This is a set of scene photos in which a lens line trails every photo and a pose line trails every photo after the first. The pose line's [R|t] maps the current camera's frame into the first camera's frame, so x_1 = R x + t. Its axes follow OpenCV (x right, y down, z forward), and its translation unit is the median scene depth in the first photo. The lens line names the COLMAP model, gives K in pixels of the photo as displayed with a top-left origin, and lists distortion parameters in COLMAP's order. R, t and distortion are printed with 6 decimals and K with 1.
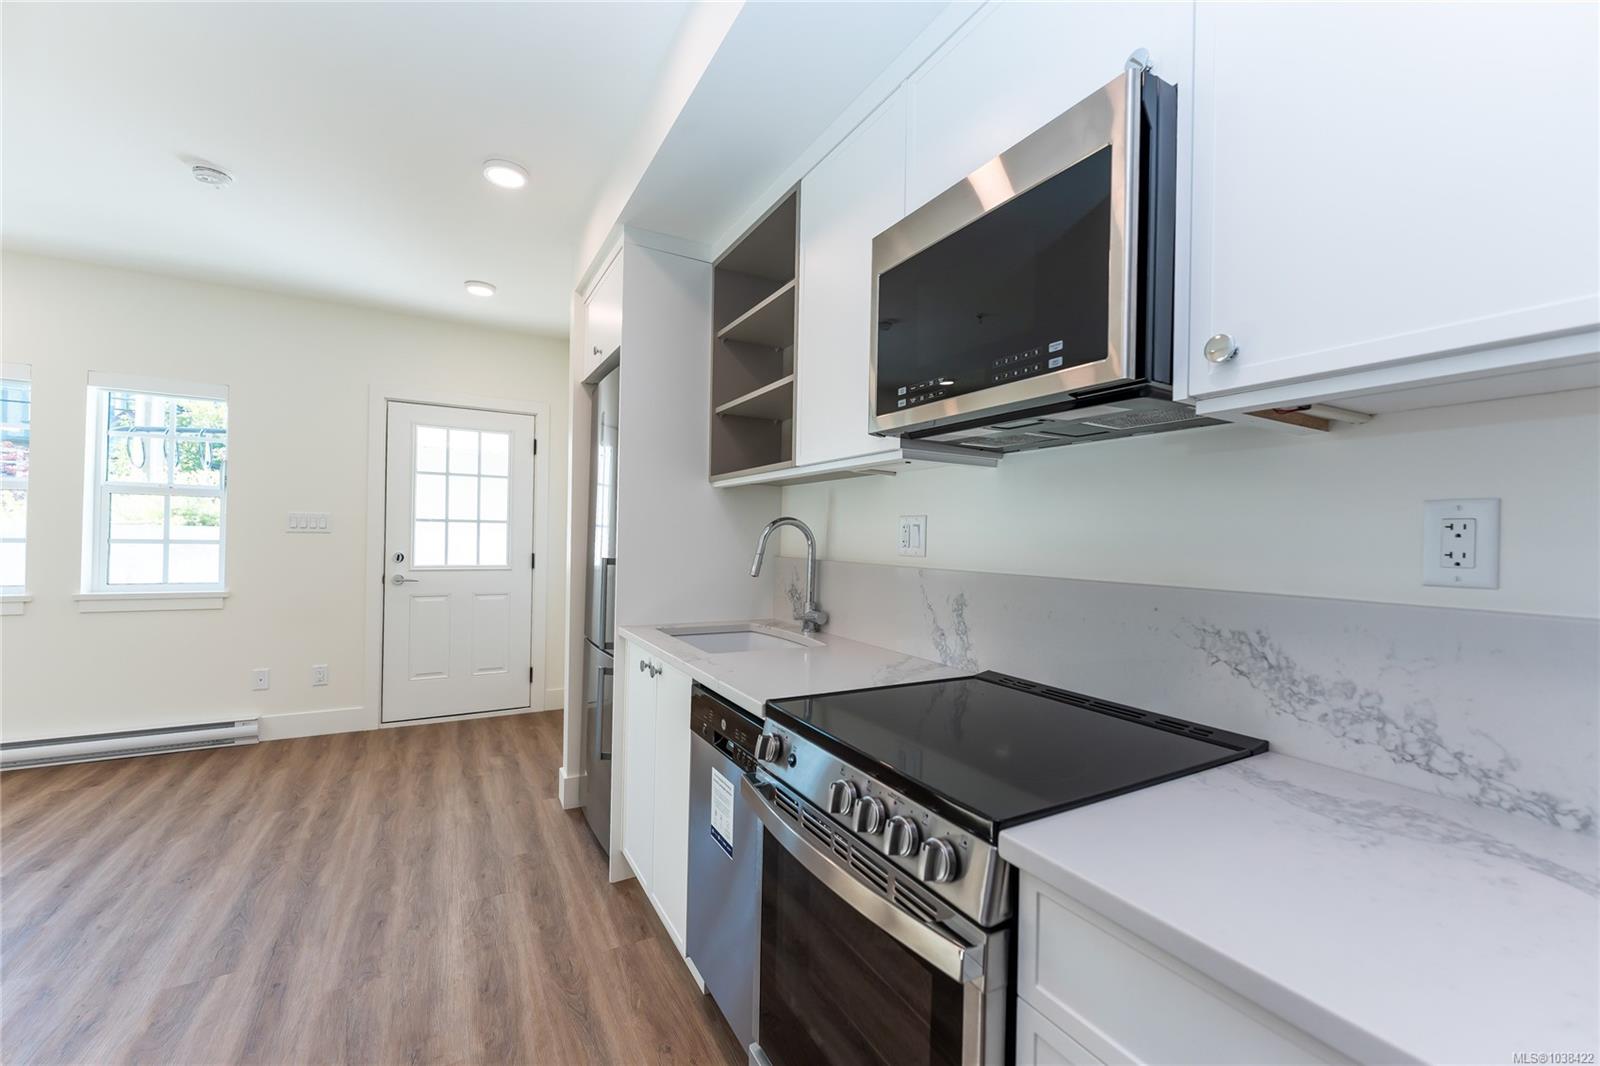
lens RADIAL K [[638.1, 0, 796.4], [0, 638.1, 534.2], [0, 0, 1]] dist [0.001016, 0.000215]
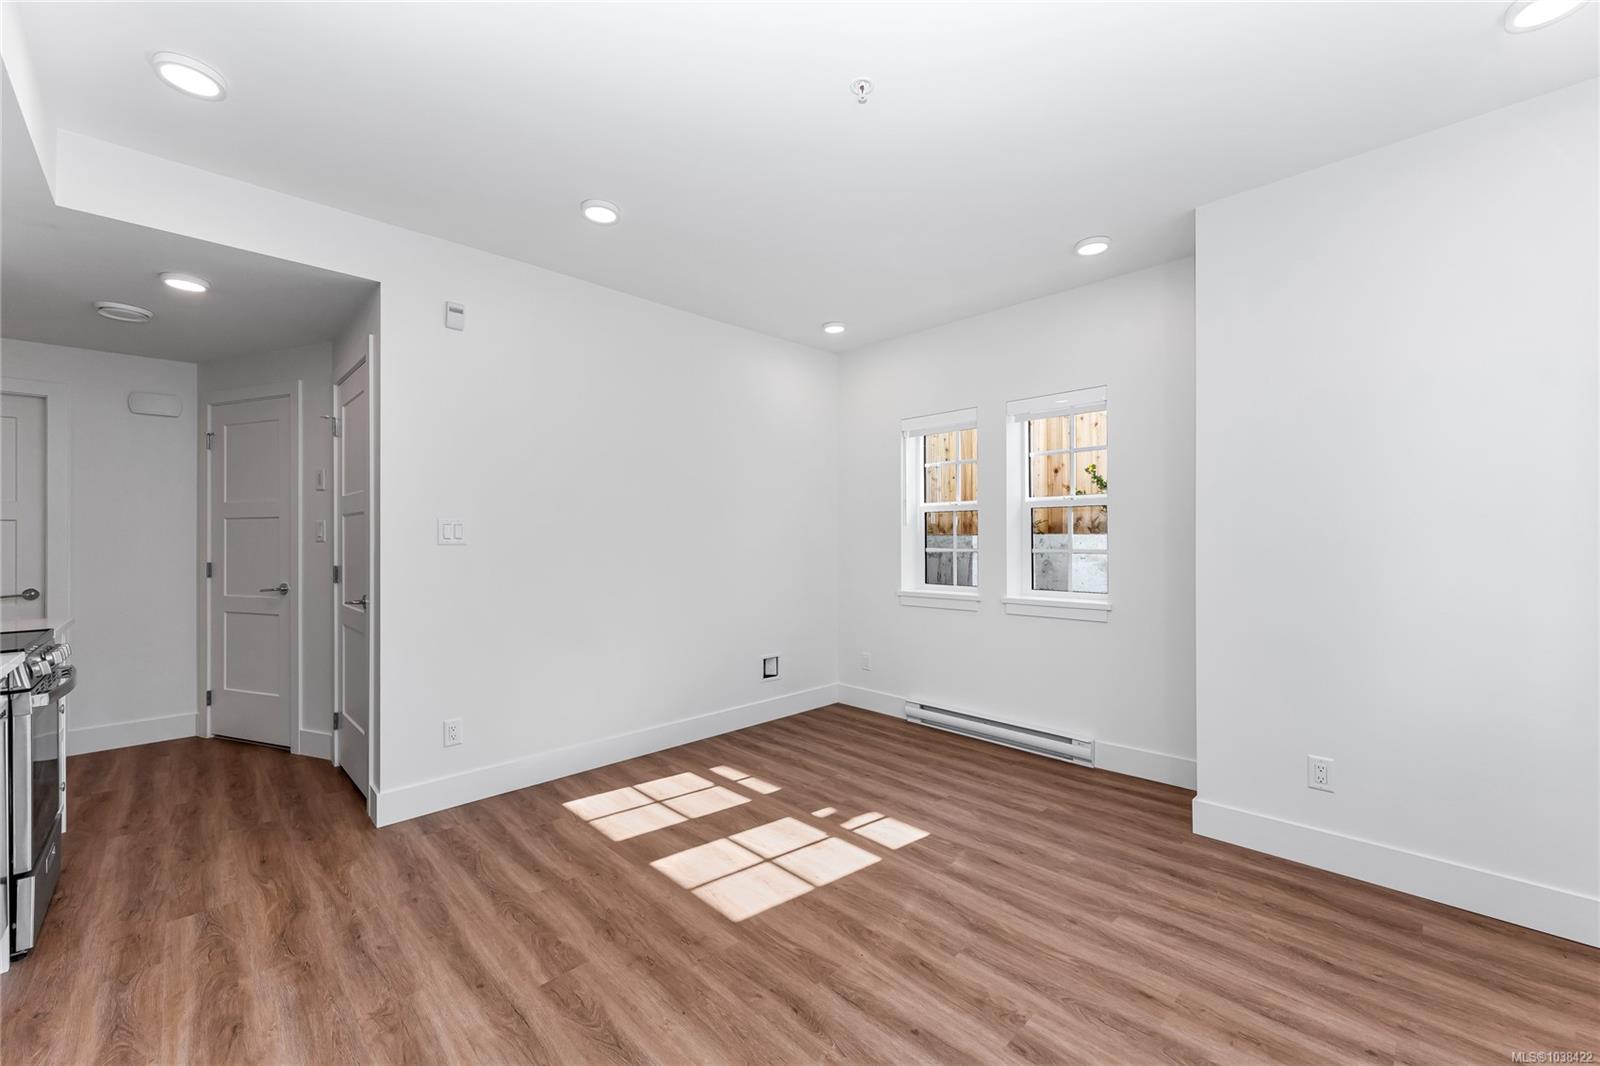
lens RADIAL K [[638.1, 0, 796.4], [0, 638.1, 534.2], [0, 0, 1]] dist [0.001016, 0.000215]
pose [[-0.968106, -0.015351, -0.250071, -0.610192], [-0.012176, 0.999824, -0.014238, -0.003345], [0.250246, -0.010739, -0.968123, 1.248231]]
